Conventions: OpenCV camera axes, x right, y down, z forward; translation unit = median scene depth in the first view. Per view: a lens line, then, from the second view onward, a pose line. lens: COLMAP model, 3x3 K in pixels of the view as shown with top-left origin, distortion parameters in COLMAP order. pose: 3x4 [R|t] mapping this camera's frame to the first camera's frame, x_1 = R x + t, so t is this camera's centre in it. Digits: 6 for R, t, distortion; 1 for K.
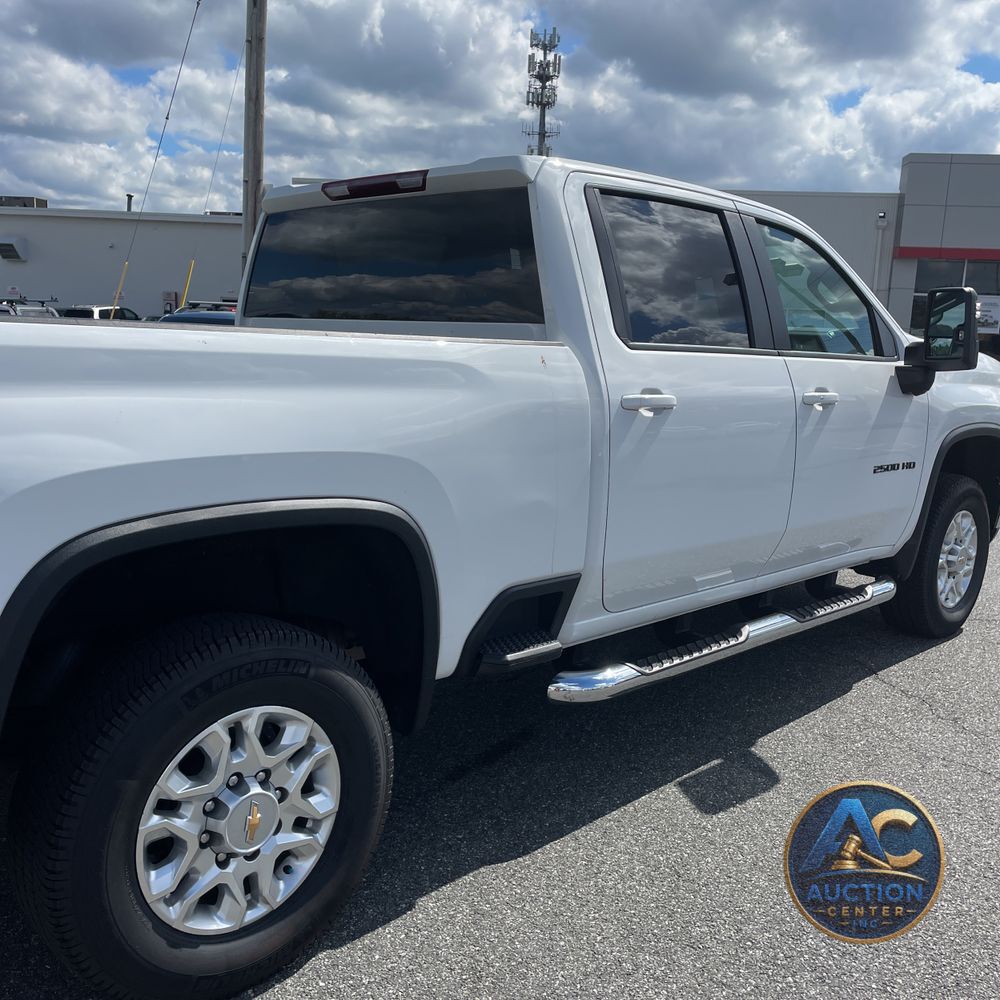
lens RADIAL K [[988.3, 0, 505.4], [0, 988.3, 496.1], [0, 0, 1]] dist [0.056394, -0.033705]
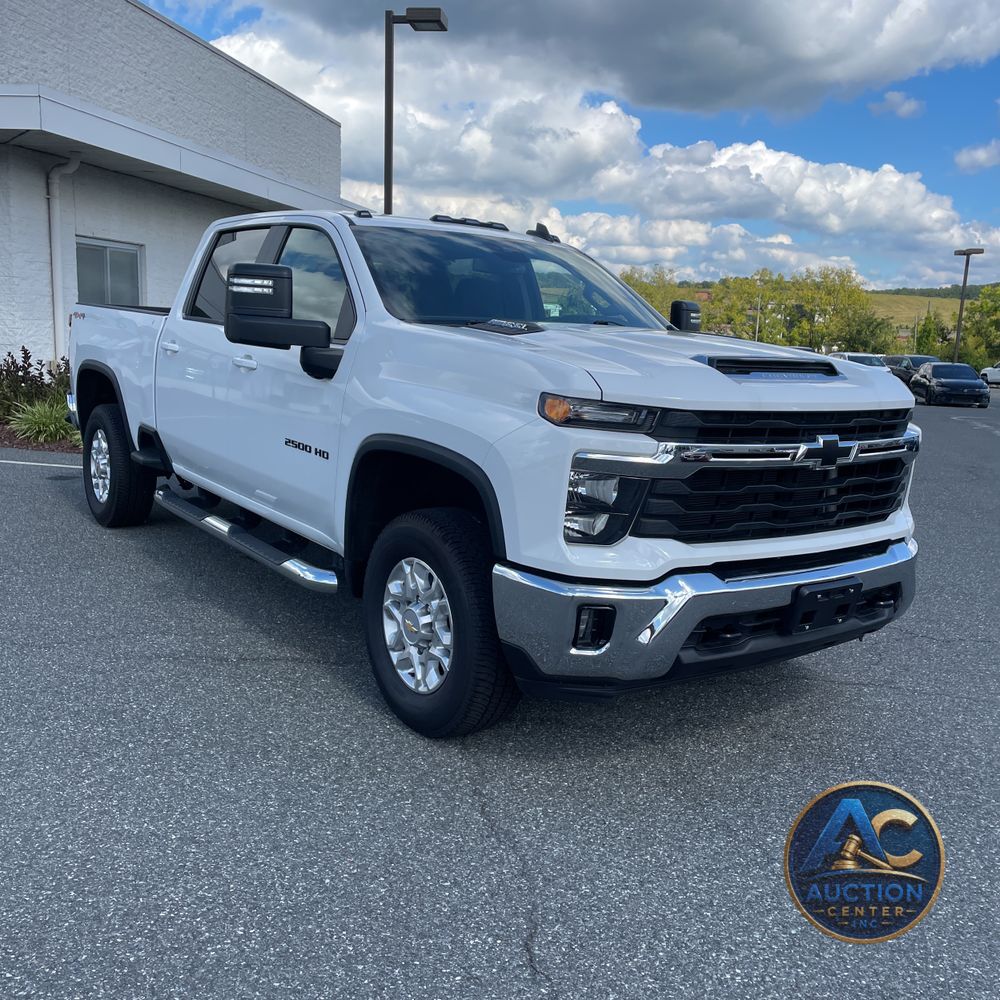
lens RADIAL K [[986.3, 0, 504.9], [0, 986.3, 486.7], [0, 0, 1]] dist [0.114539, -0.147497]
pose [[-0.148047, 0.118973, -0.981798, 1.926239], [-0.217978, 0.964399, 0.149733, -0.263652], [0.964659, 0.236178, -0.116843, 1.901600]]
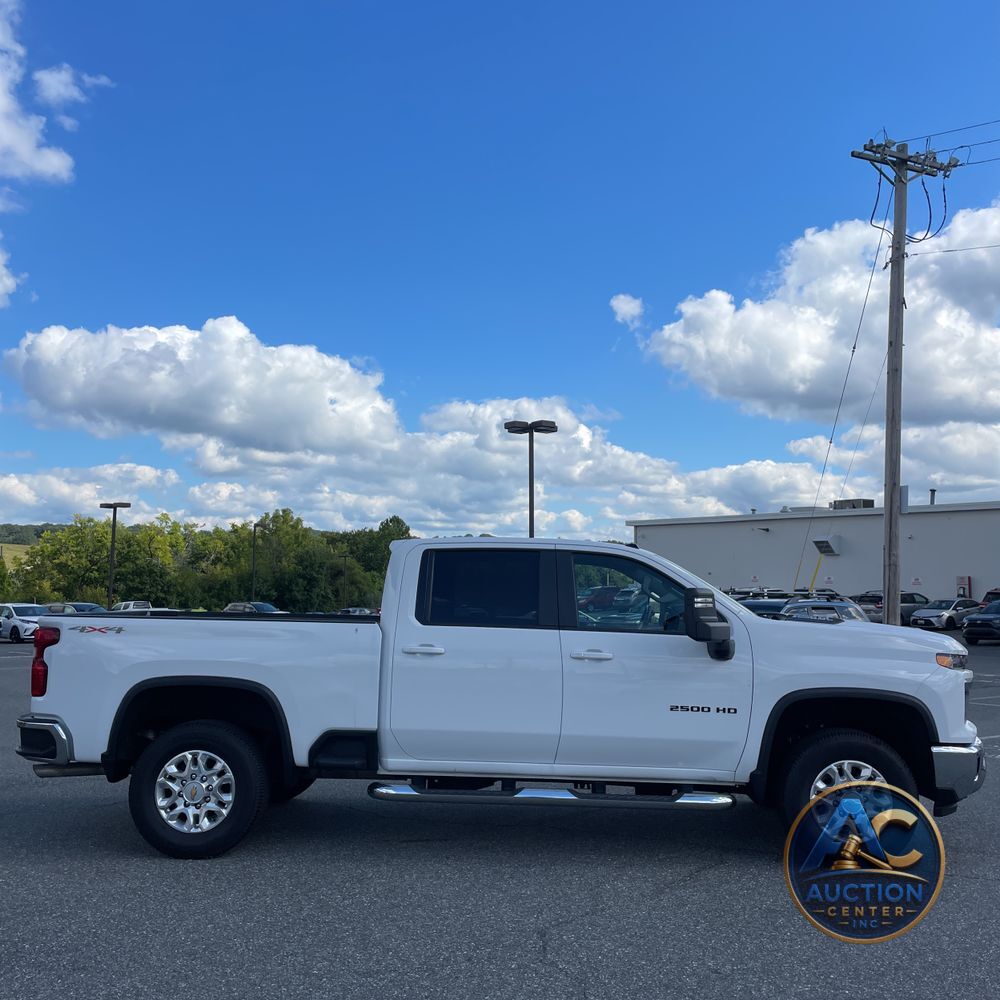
lens RADIAL K [[990.7, 0, 516.0], [0, 990.7, 493.1], [0, 0, 1]] dist [0.109722, -0.152067]
pose [[0.690406, -0.097029, -0.716886, 1.842546], [-0.108815, 0.965761, -0.235510, 0.056005], [0.715191, 0.240605, 0.656209, -0.320402]]
